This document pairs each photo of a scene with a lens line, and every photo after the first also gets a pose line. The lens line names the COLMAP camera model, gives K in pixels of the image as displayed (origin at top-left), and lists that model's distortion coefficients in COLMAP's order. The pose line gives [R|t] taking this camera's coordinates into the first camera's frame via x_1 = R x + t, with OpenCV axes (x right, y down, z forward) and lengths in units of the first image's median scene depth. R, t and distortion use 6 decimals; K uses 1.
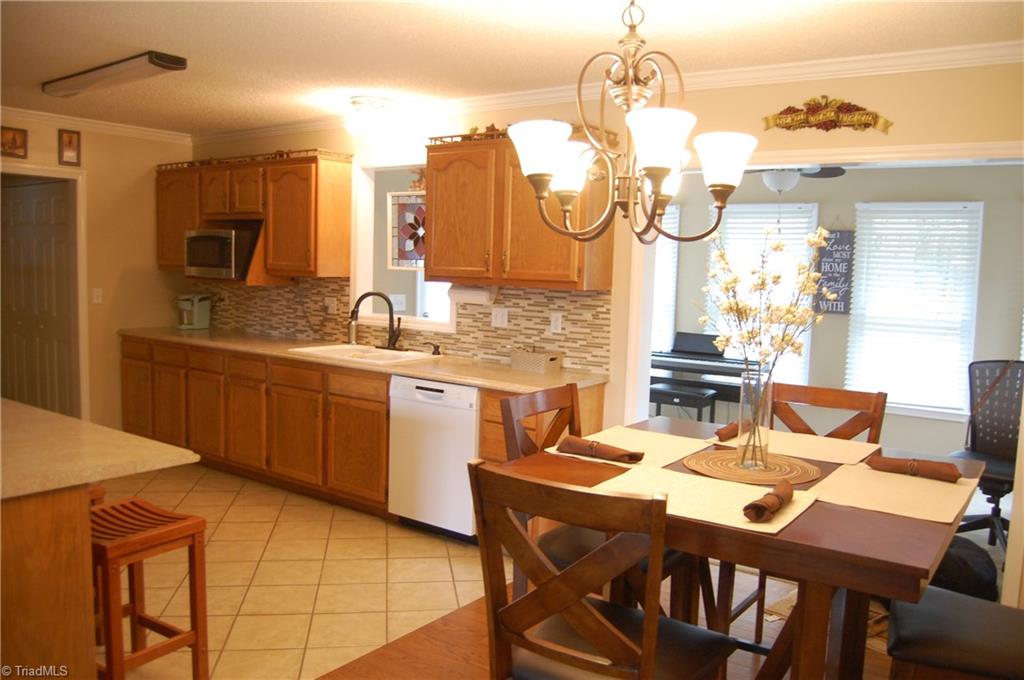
lens RADIAL K [[806.3, 0, 510.4], [0, 806.3, 342.3], [0, 0, 1]] dist [-0.040100, 0.004331]
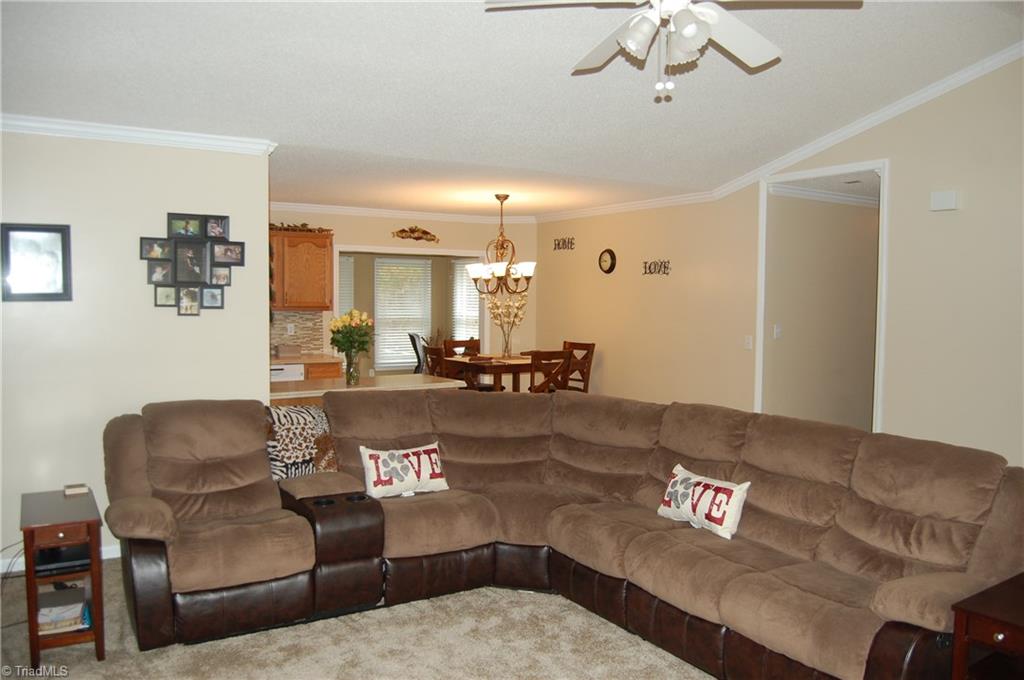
lens RADIAL K [[806.3, 0, 512.5], [0, 806.3, 340.7], [0, 0, 1]] dist [-0.040100, 0.004331]
pose [[0.408619, -0.074014, 0.909699, -1.434429], [0.093721, 0.994840, 0.038843, -0.023200], [-0.907880, 0.069386, 0.413447, -0.214424]]
